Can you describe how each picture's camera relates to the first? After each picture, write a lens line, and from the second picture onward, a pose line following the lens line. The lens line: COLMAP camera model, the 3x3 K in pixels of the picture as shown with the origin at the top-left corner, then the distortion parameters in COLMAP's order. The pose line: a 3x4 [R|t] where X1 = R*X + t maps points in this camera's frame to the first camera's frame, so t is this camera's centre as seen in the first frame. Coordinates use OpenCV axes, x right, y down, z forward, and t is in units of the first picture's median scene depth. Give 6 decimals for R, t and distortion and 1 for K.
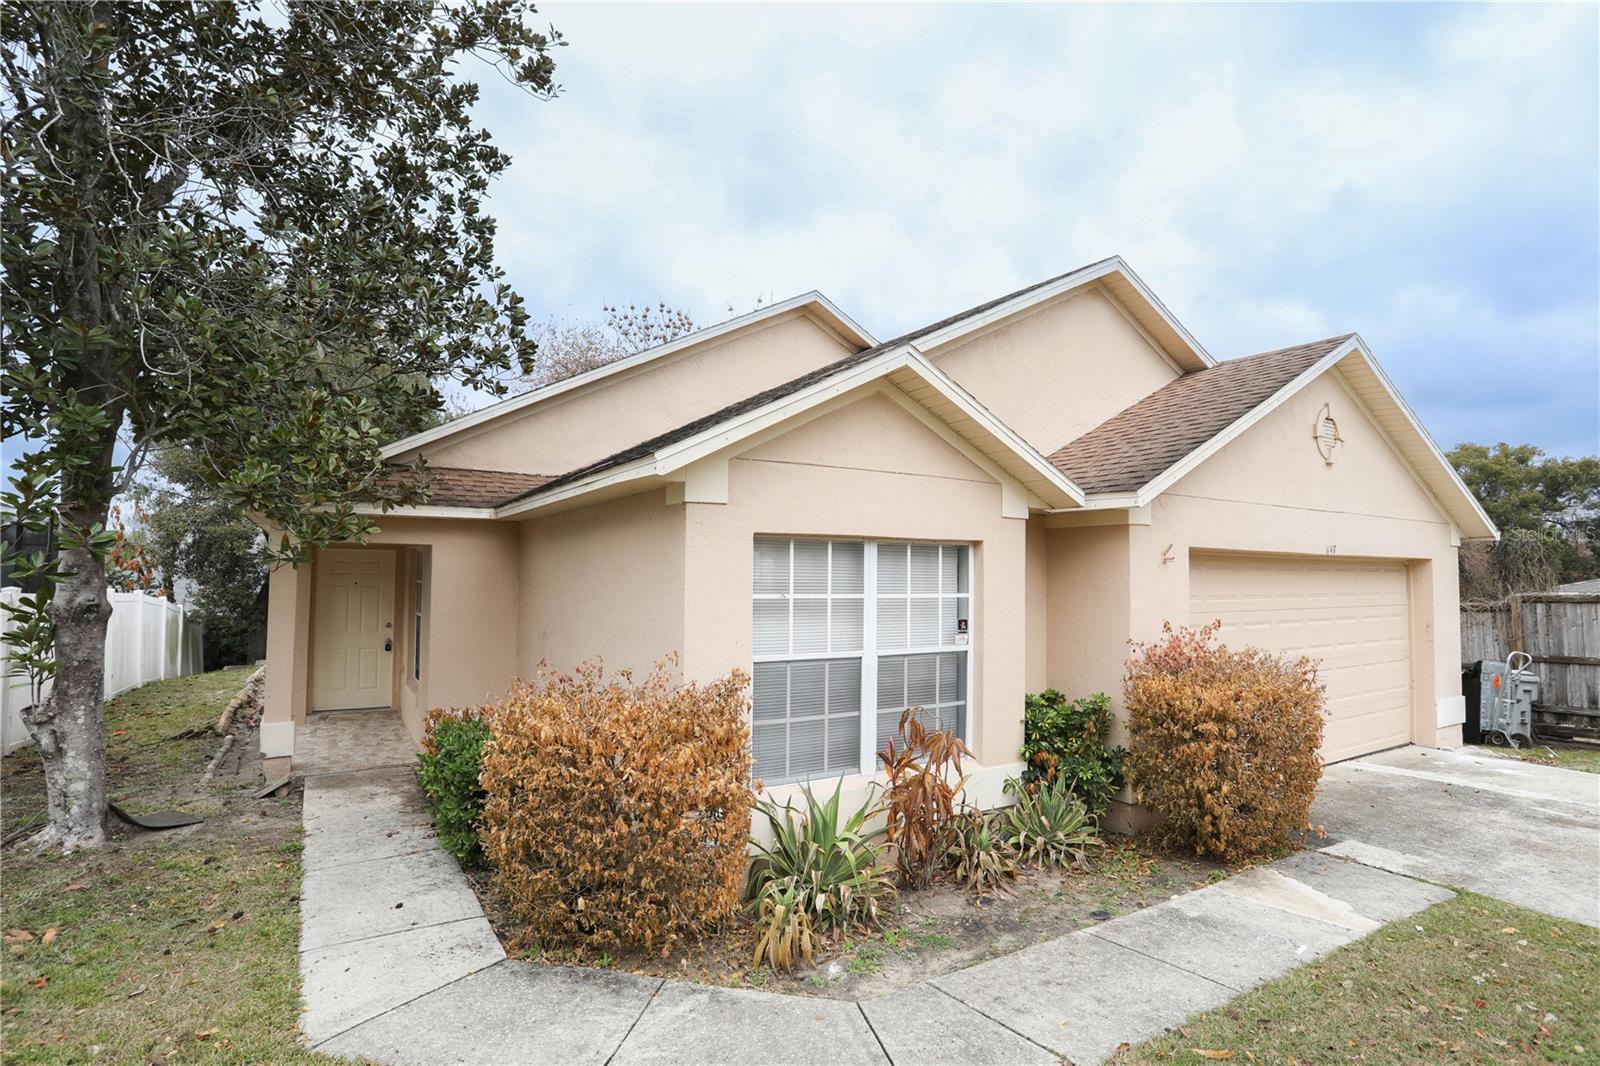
lens RADIAL K [[776.2, 0, 793.0], [0, 776.2, 536.7], [0, 0, 1]] dist [-0.073693, 0.029301]
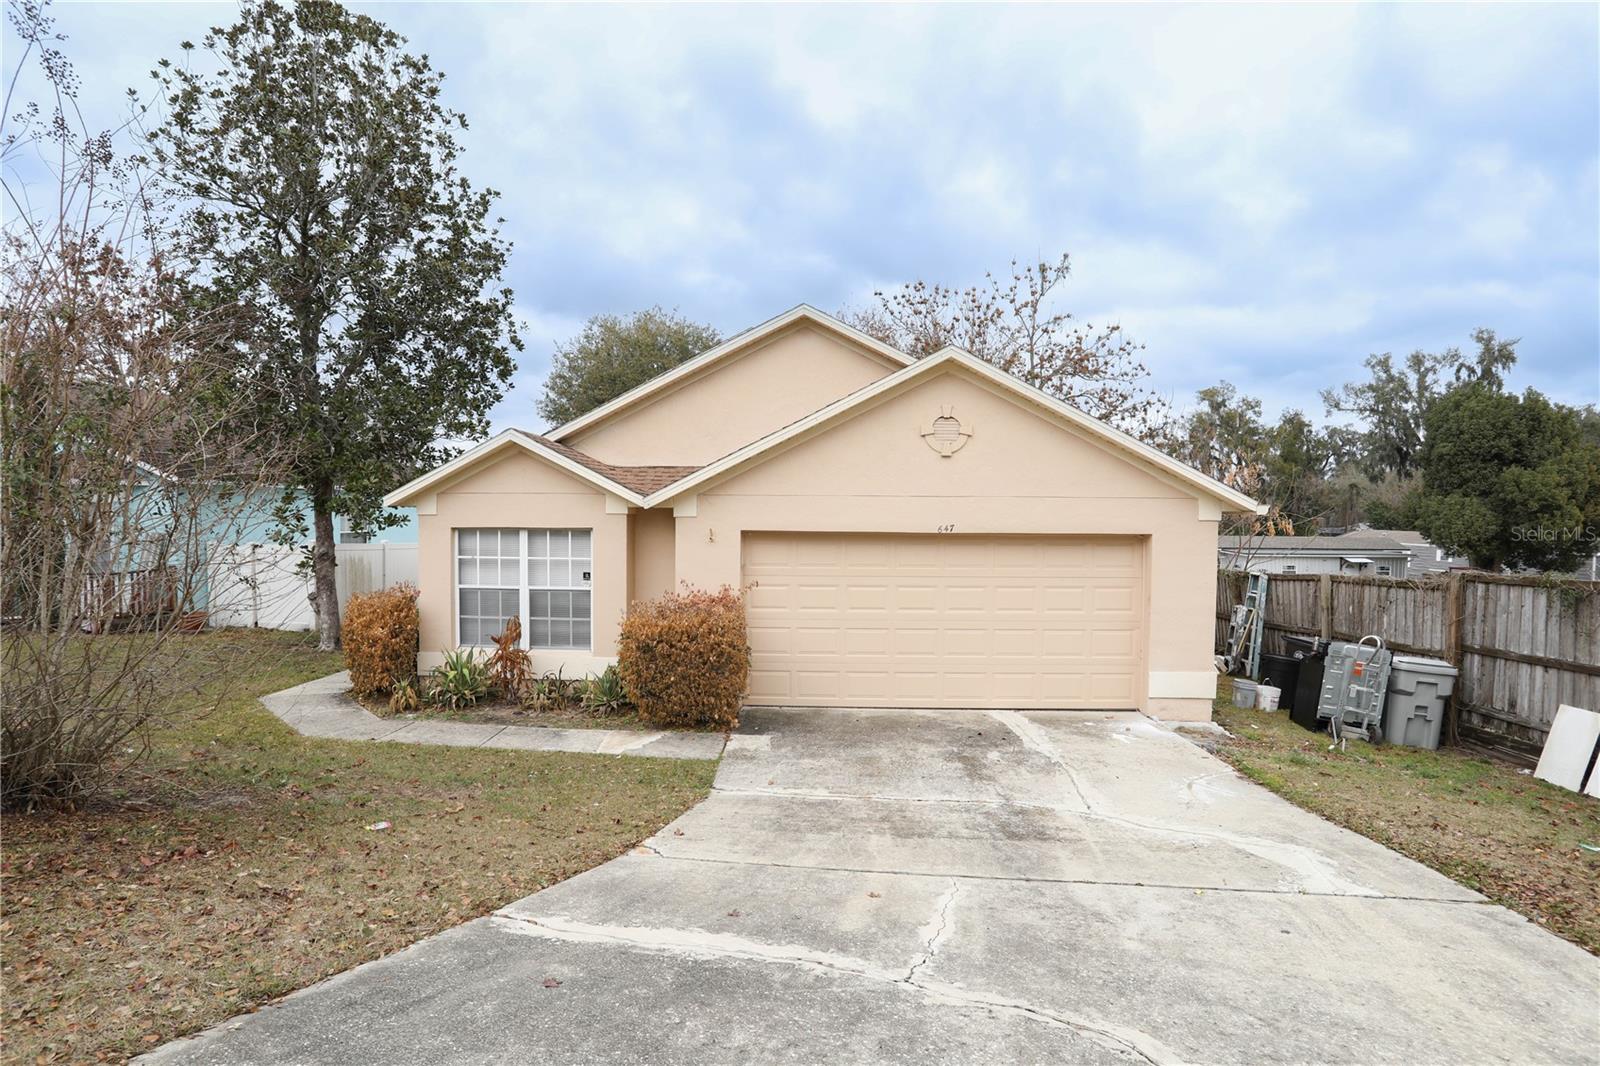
lens RADIAL K [[776.2, 0, 793.0], [0, 776.2, 536.7], [0, 0, 1]] dist [-0.073693, 0.029301]
pose [[0.837771, 0.014261, -0.545836, 1.584628], [0.030801, 0.996833, 0.073320, -0.087909], [0.545153, -0.078238, 0.834678, -0.198594]]
